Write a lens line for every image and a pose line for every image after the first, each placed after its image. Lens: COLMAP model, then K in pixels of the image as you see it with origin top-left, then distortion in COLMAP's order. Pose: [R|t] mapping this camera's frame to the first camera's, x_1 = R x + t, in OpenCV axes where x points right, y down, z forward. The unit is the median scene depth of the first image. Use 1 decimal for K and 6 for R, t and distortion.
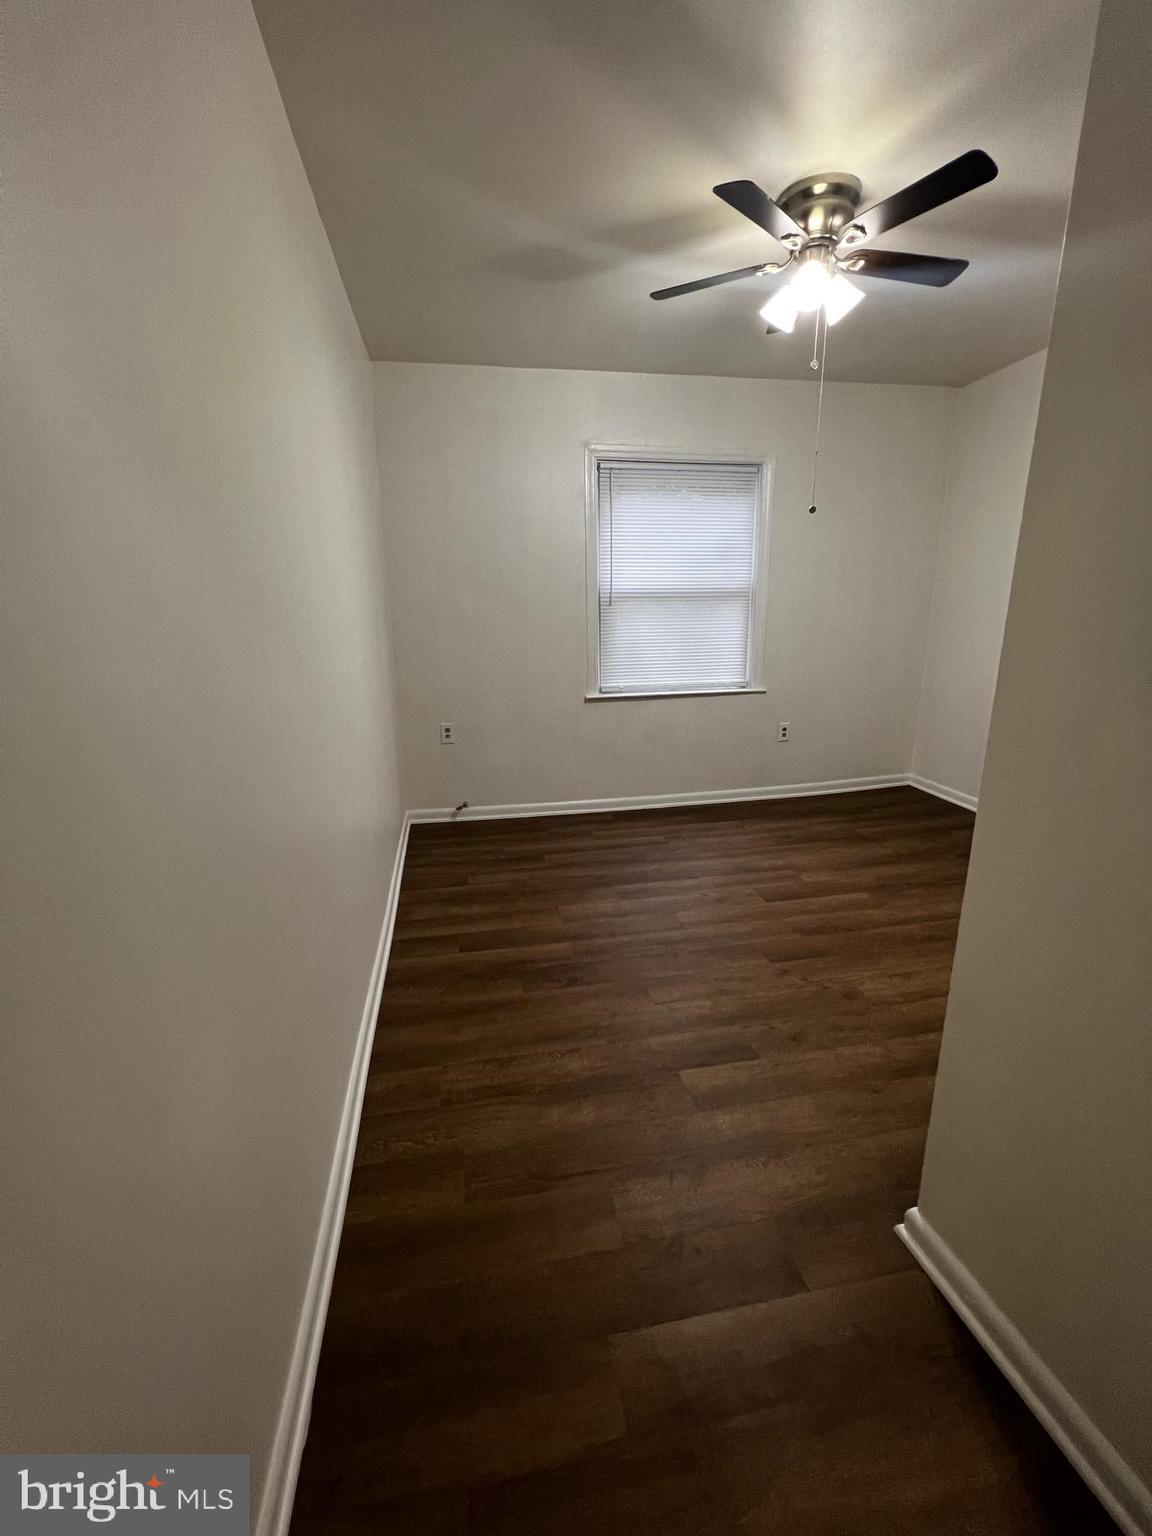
lens RADIAL K [[613.3, 0, 572.7], [0, 613.3, 768.4], [0, 0, 1]] dist [-0.000212, 0.000073]
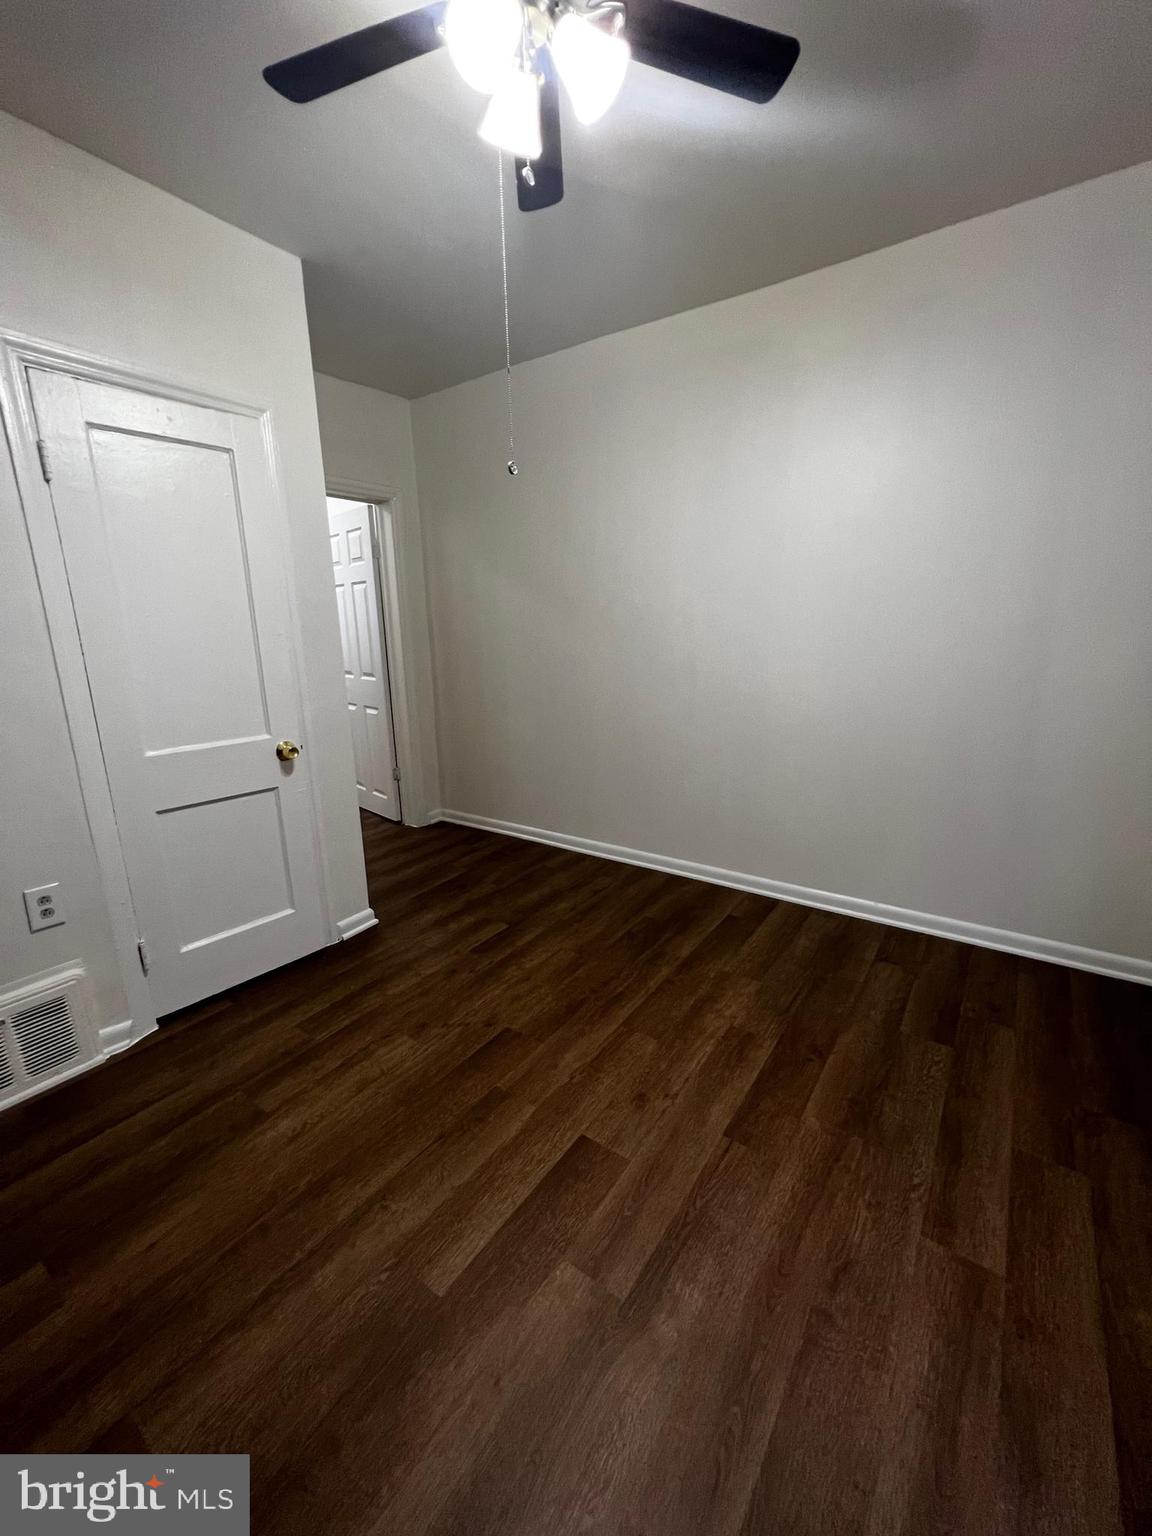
lens RADIAL K [[619.8, 0, 574.4], [0, 619.8, 766.5], [0, 0, 1]] dist [-0.000962, 0.000509]
pose [[-0.720661, 0.194950, -0.665313, 0.672301], [-0.139852, 0.899044, 0.414924, -0.352652], [0.679035, 0.392065, -0.620642, 1.277410]]
